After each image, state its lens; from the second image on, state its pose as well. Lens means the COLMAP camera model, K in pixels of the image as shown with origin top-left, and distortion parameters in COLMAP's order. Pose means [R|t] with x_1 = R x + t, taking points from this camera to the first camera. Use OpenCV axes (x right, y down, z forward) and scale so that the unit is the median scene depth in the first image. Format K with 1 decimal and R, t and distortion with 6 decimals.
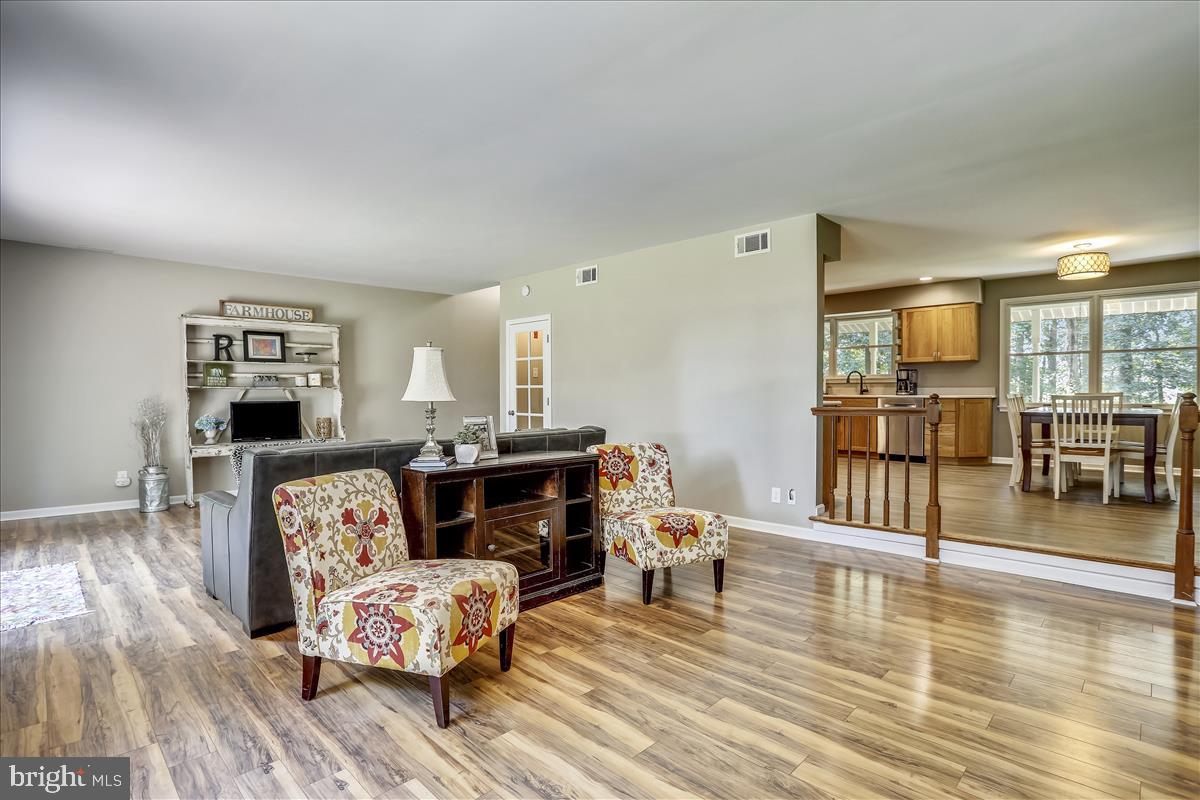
lens RADIAL K [[579.1, 0, 599.4], [0, 579.1, 402.4], [0, 0, 1]] dist [-0.004888, -0.000124]
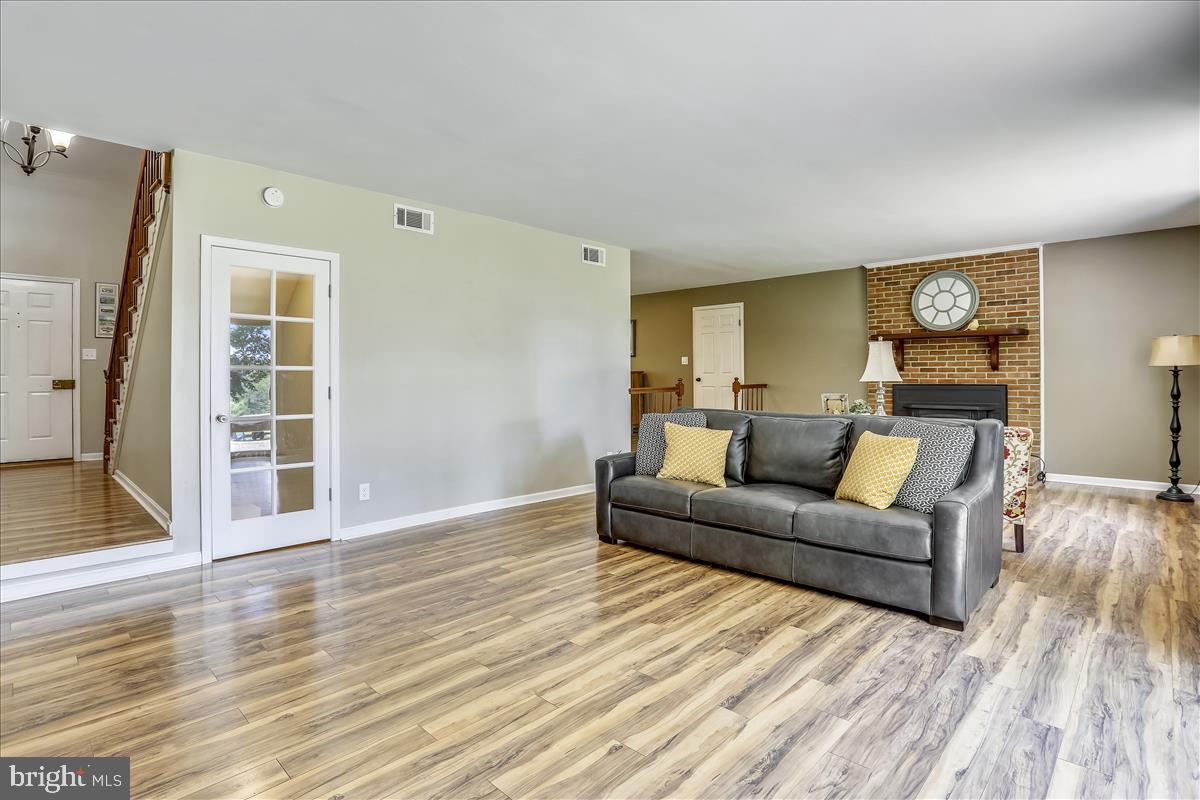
lens RADIAL K [[579.1, 0, 589.5], [0, 579.1, 374.8], [0, 0, 1]] dist [-0.004888, -0.000124]
pose [[-0.011867, 0.005990, 0.999912, -1.765013], [0.016542, 0.999846, -0.005793, -0.032421], [-0.999793, 0.016472, -0.011965, 1.819589]]
